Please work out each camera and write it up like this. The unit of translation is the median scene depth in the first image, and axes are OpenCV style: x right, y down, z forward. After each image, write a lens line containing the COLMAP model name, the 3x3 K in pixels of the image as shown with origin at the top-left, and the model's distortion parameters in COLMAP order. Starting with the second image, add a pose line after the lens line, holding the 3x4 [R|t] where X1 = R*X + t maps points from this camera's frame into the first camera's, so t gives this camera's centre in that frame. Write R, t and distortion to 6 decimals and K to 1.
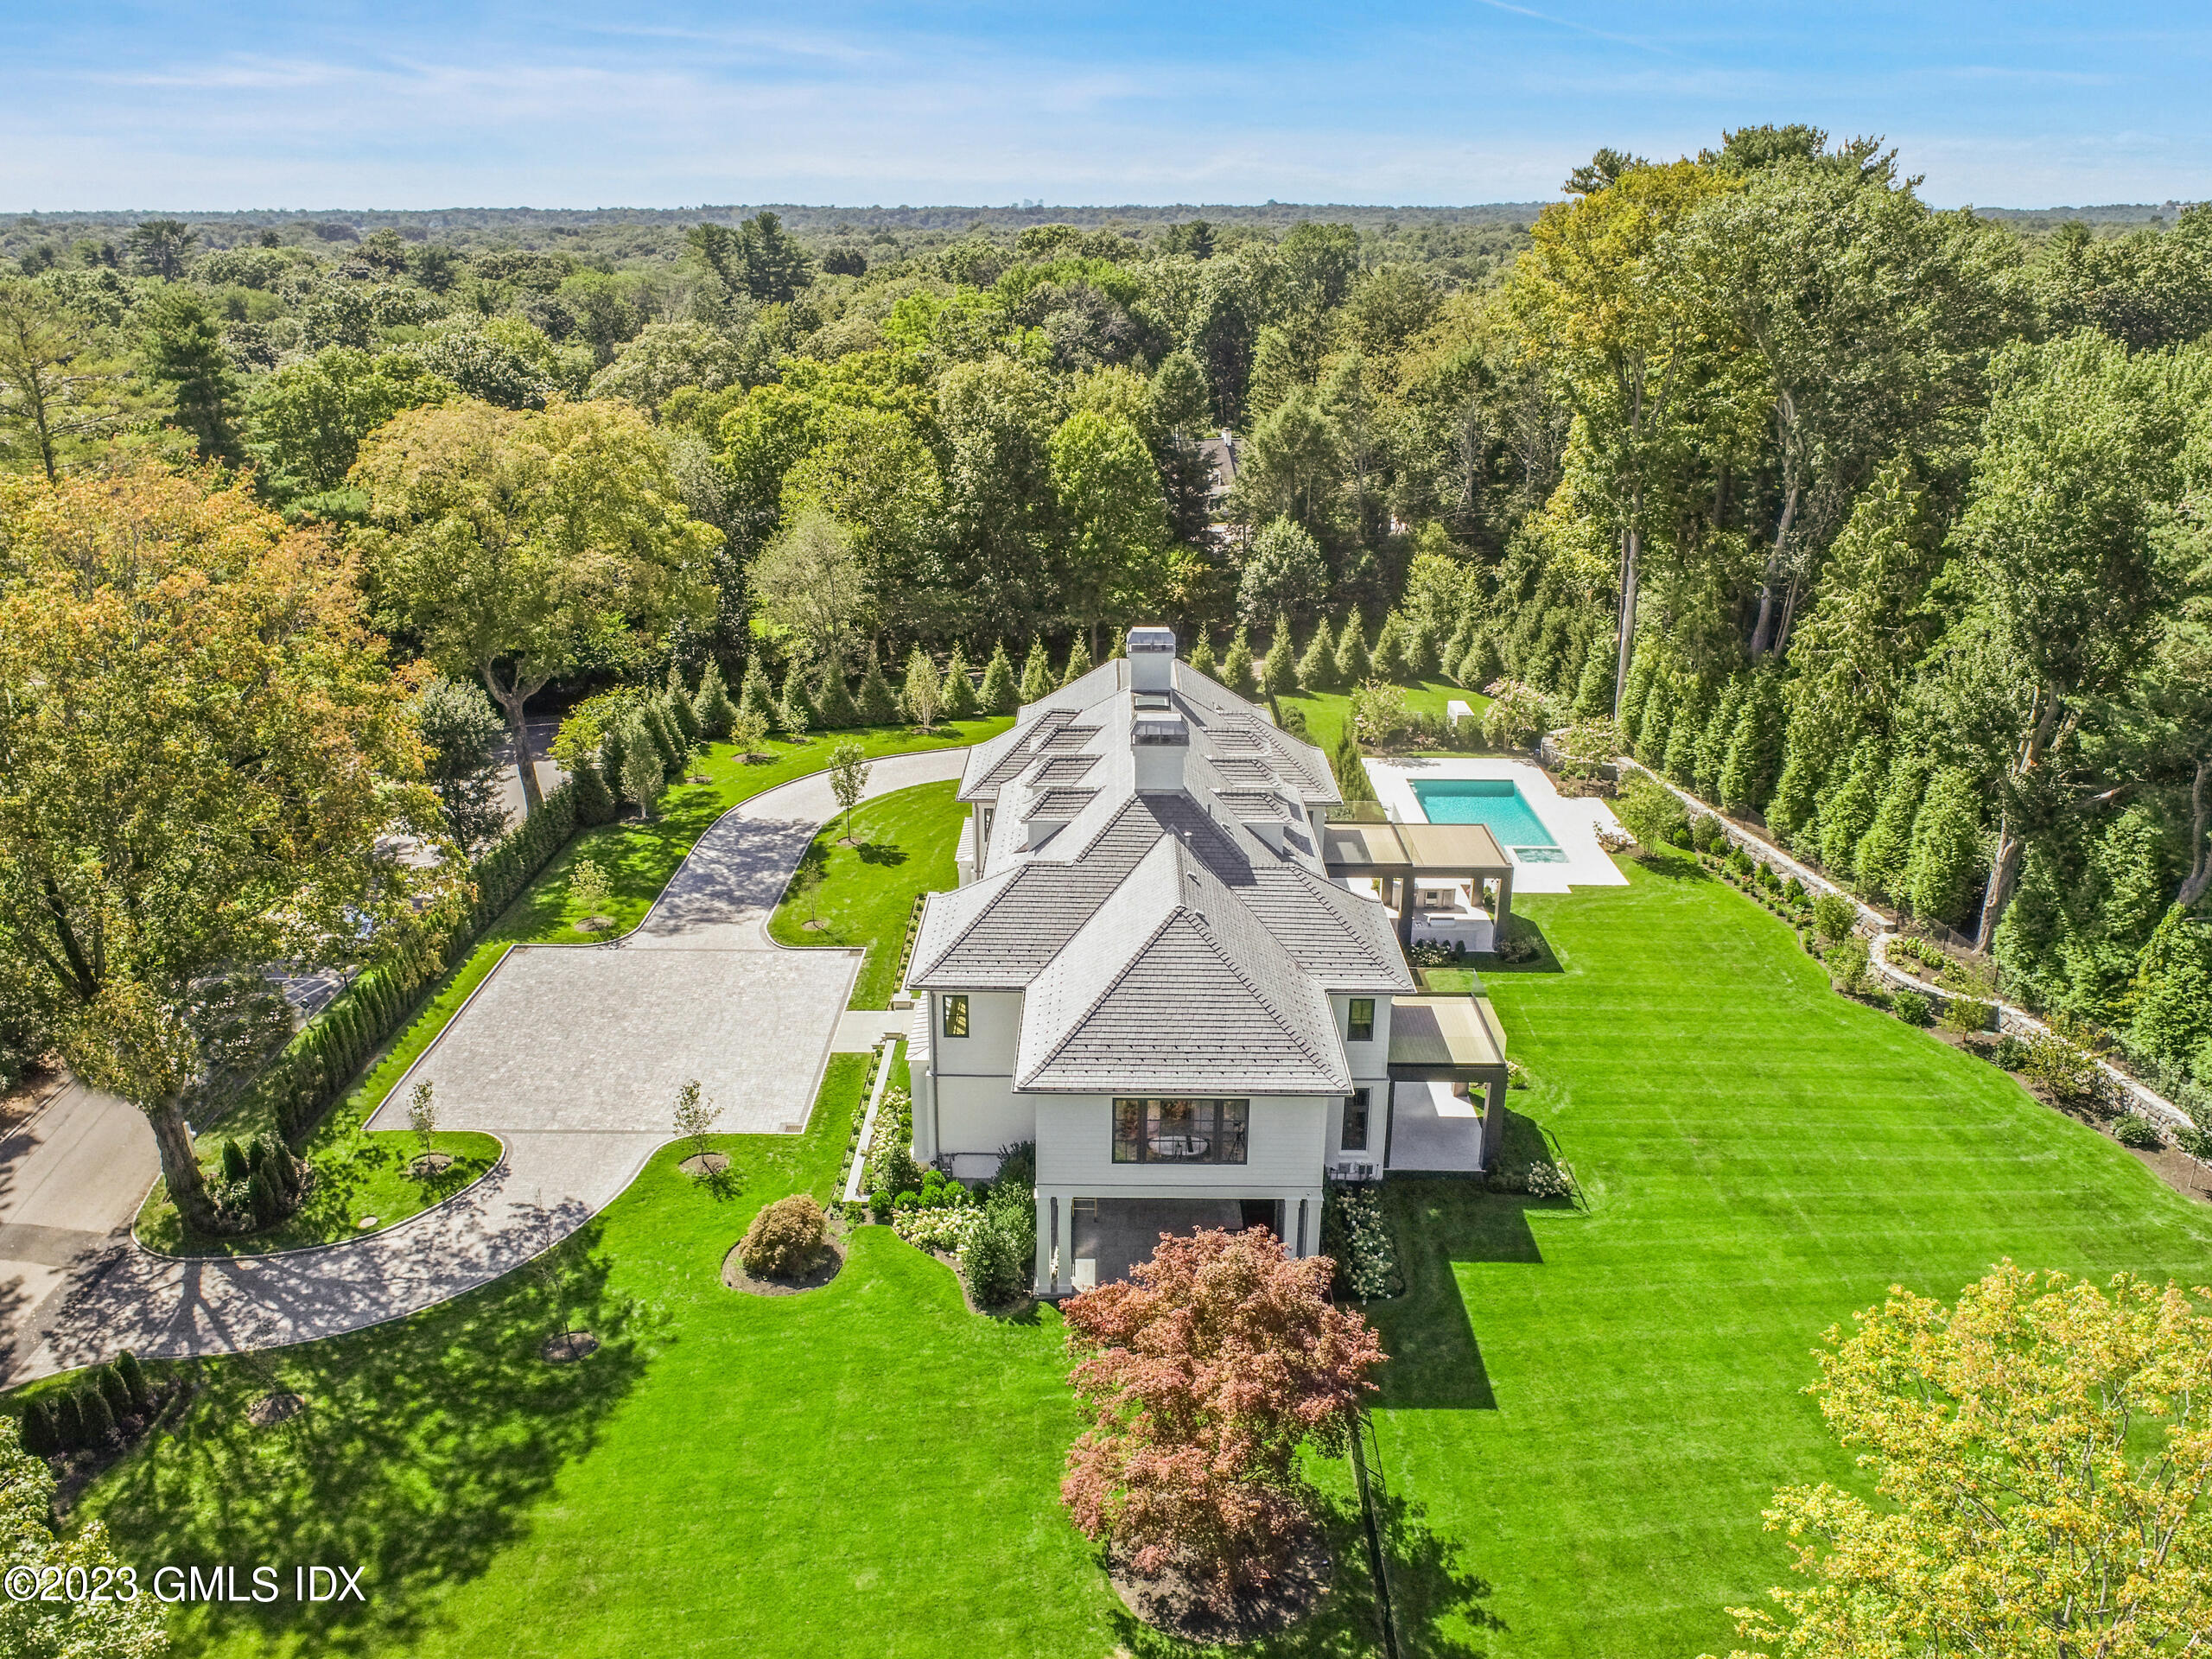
lens RADIAL K [[1709.9, 0, 1106.0], [0, 1709.9, 829.5], [0, 0, 1]] dist [-0.005531, -0.014873]
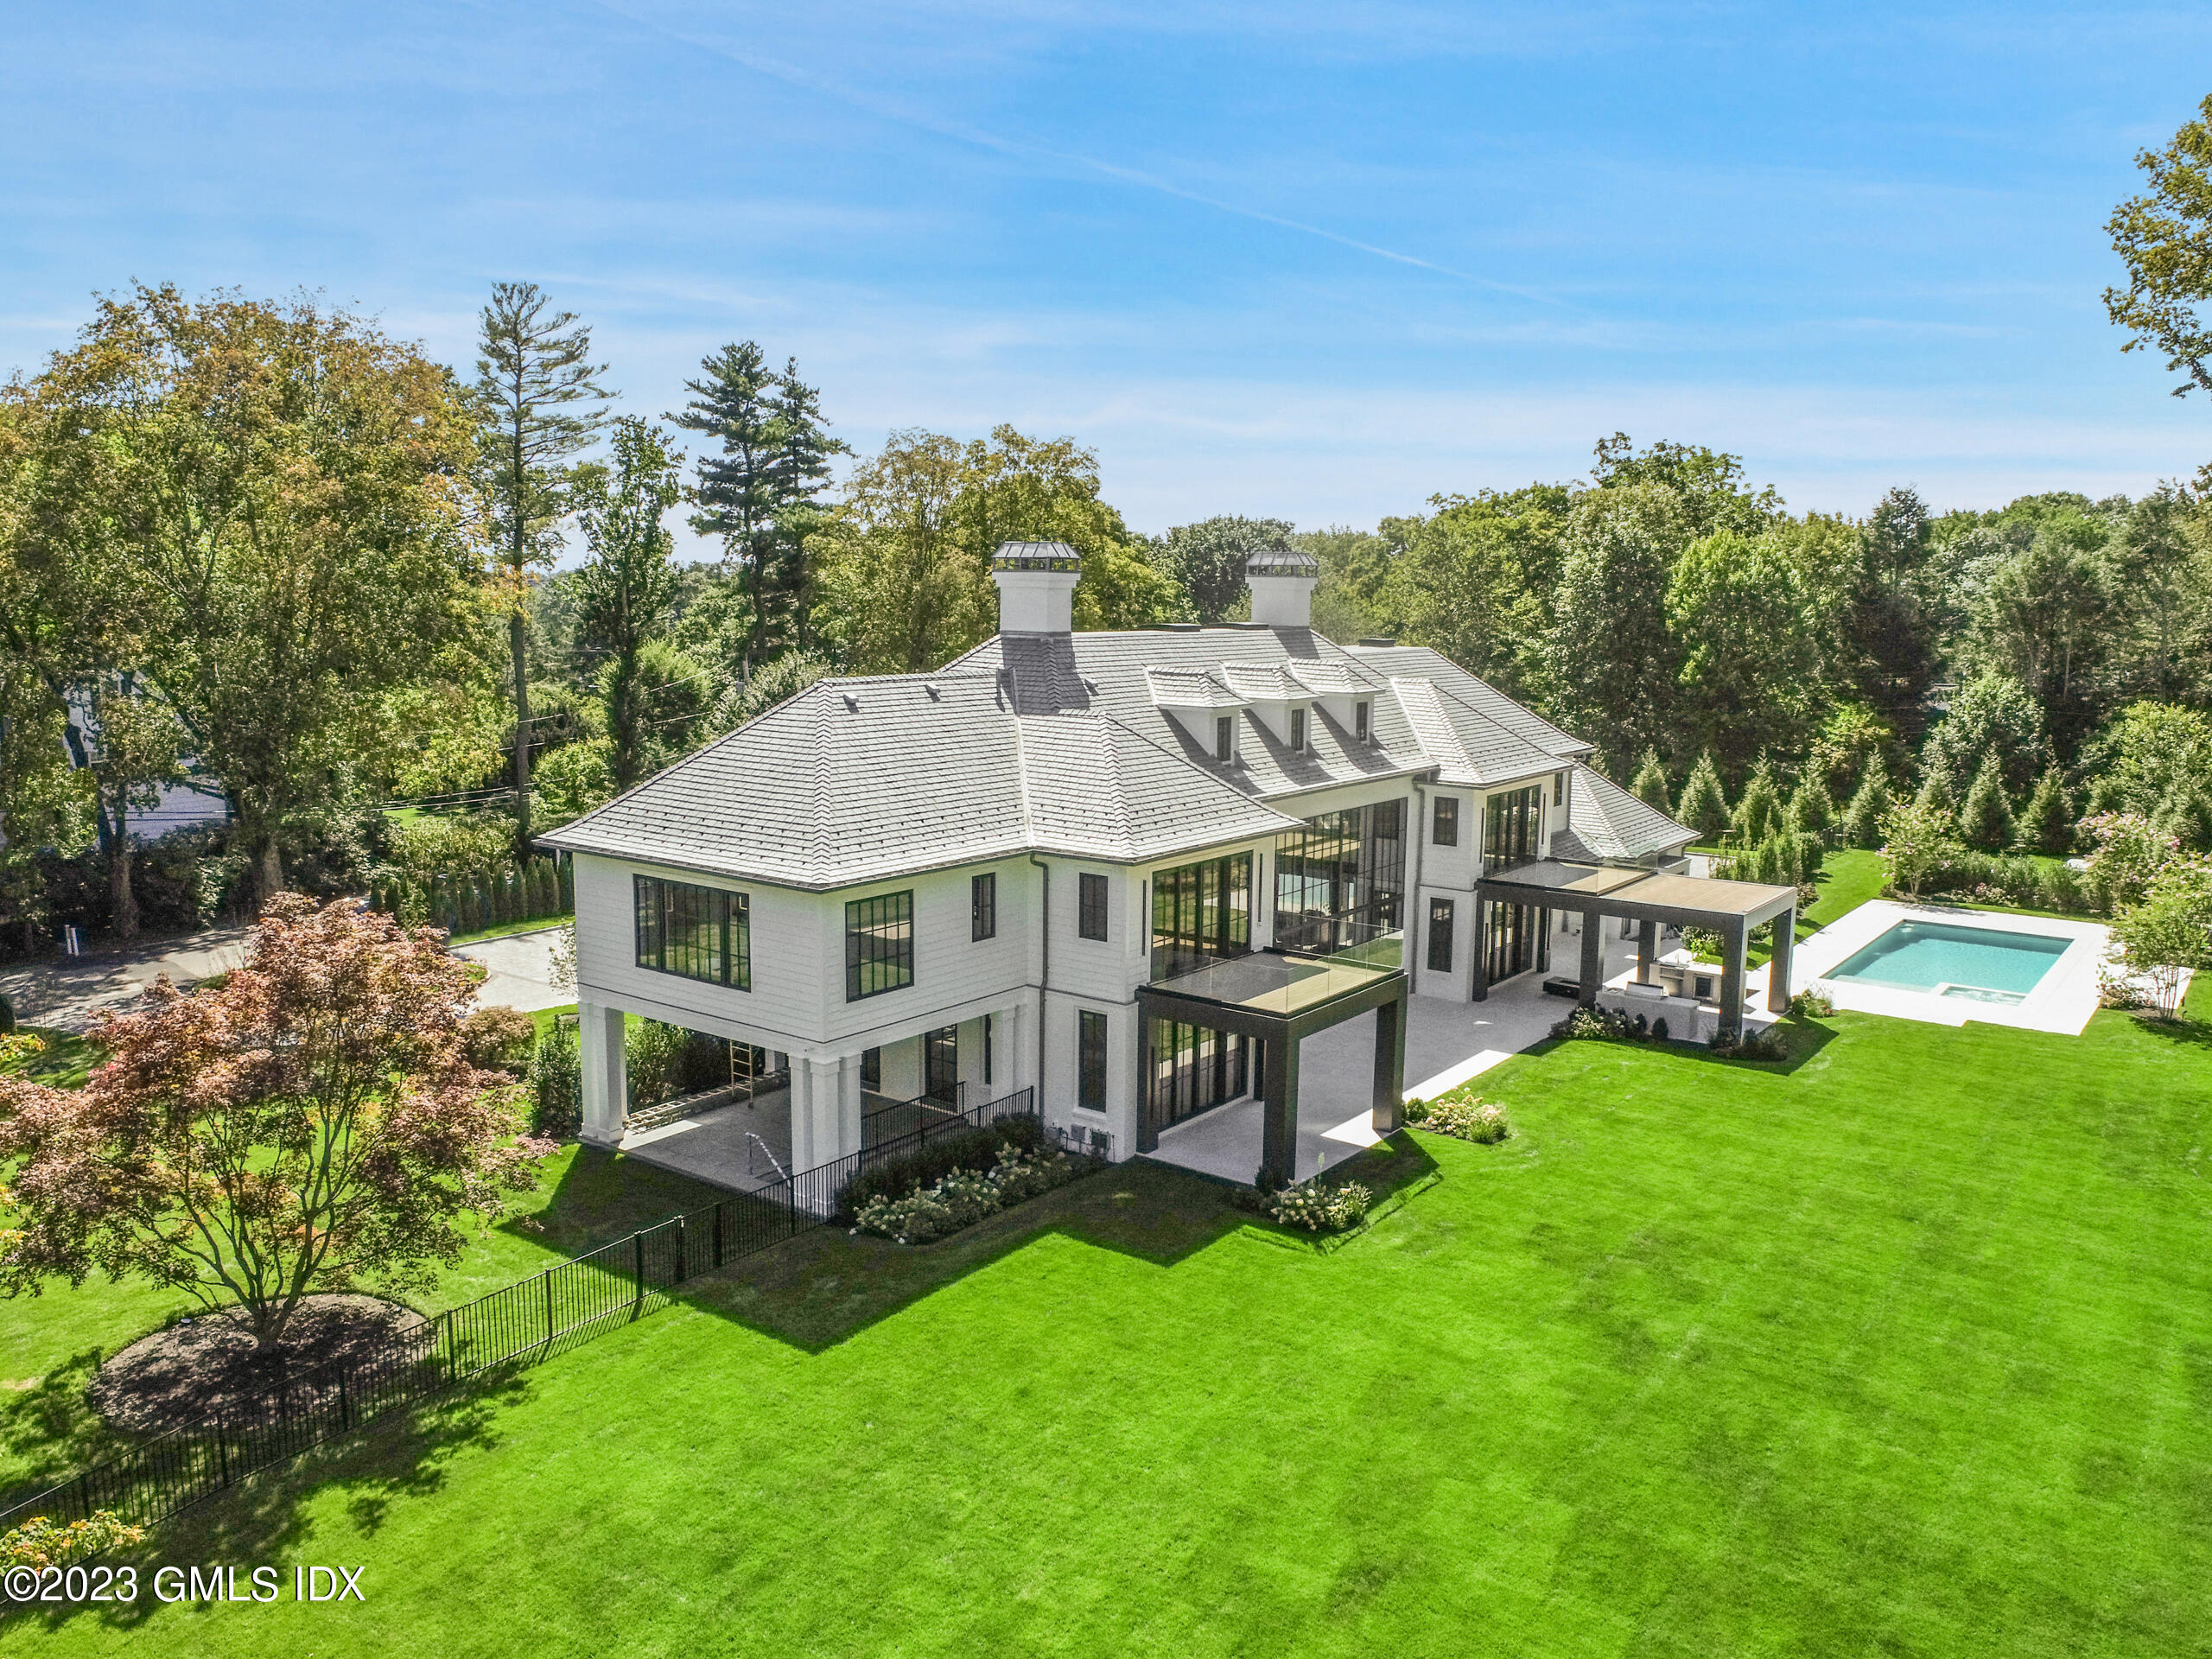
lens RADIAL K [[1713.1, 0, 1106.0], [0, 1713.1, 829.5], [0, 0, 1]] dist [-0.005823, -0.002836]
pose [[0.802697, 0.084156, -0.590420, 0.562628], [-0.203017, 0.969426, -0.137831, 0.171808], [0.560769, 0.230502, 0.795240, 0.408749]]
